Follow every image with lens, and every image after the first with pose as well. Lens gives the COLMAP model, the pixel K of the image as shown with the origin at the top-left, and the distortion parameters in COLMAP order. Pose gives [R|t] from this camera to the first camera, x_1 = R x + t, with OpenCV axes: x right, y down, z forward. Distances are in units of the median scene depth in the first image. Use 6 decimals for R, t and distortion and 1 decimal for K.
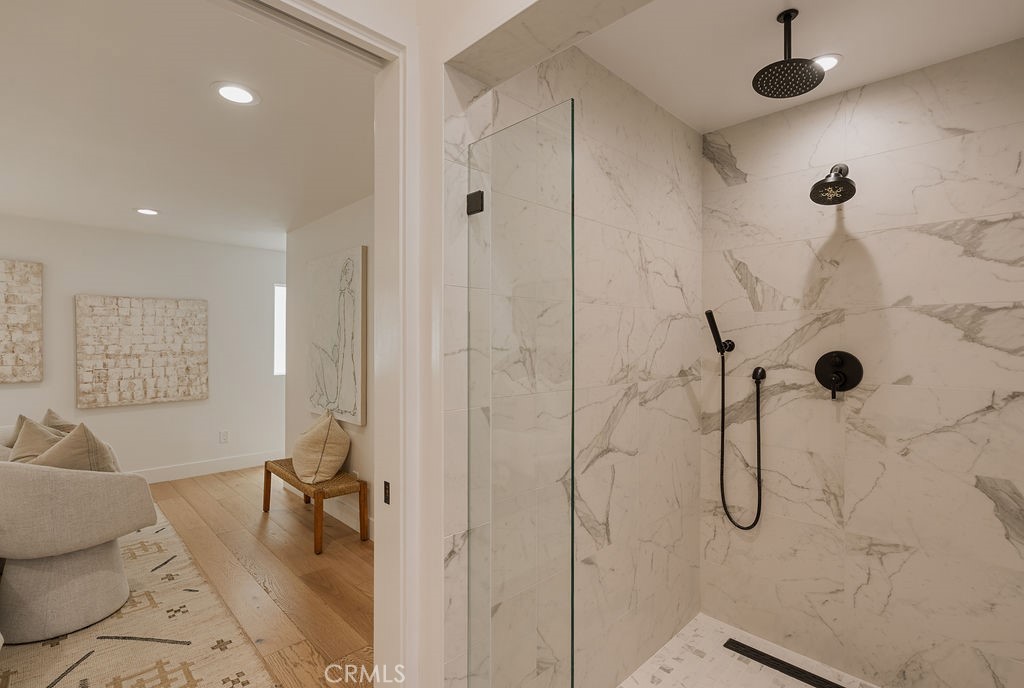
lens RADIAL K [[481.6, 0, 511.9], [0, 481.6, 339.2], [0, 0, 1]] dist [-0.000986, -0.000468]
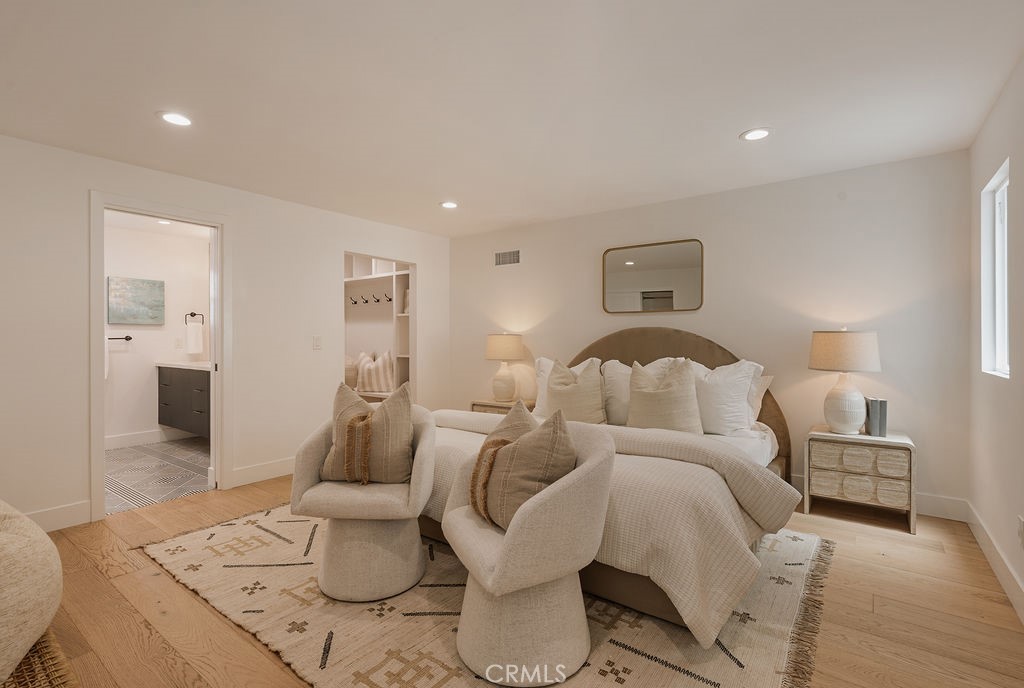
lens RADIAL K [[474.9, 0, 512.2], [0, 474.9, 341.4], [0, 0, 1]] dist [0.000609, 0.000106]
pose [[-0.986578, -0.000359, -0.163293, -0.594113], [-0.000124, 0.999999, -0.001453, 0.046815], [0.163293, -0.001413, -0.986577, 1.141204]]
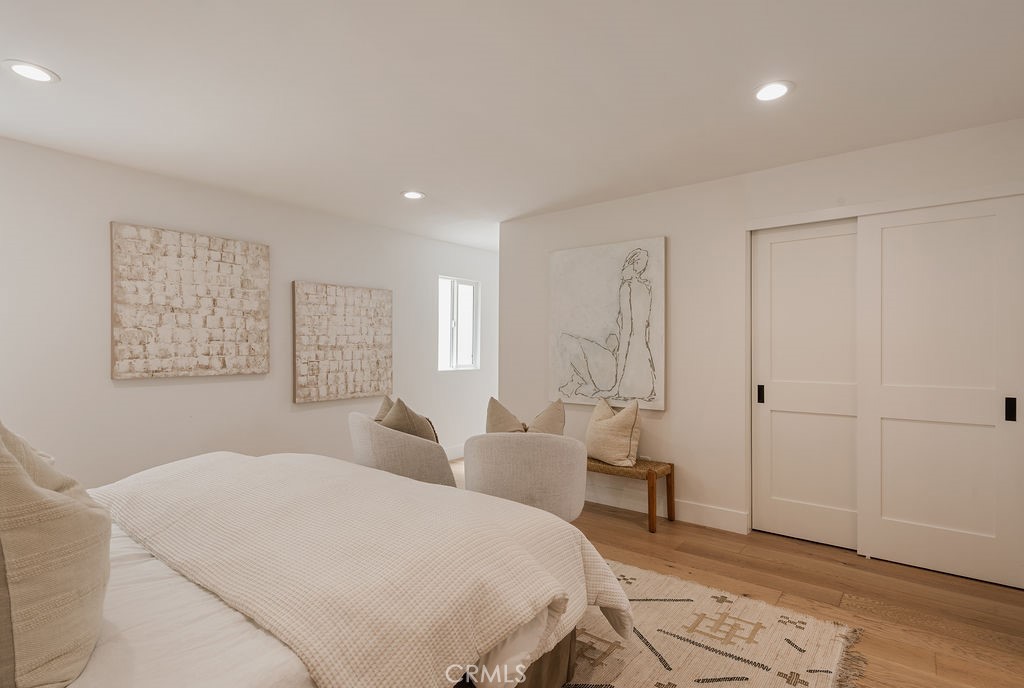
lens RADIAL K [[520.0, 0, 507.9], [0, 520.0, 339.4], [0, 0, 1]] dist [-0.001501, 0.001865]
pose [[0.991515, 0.003887, 0.129933, -0.624378], [-0.001903, 0.999880, -0.015392, 0.035601], [-0.129978, 0.015015, 0.991403, -0.052368]]
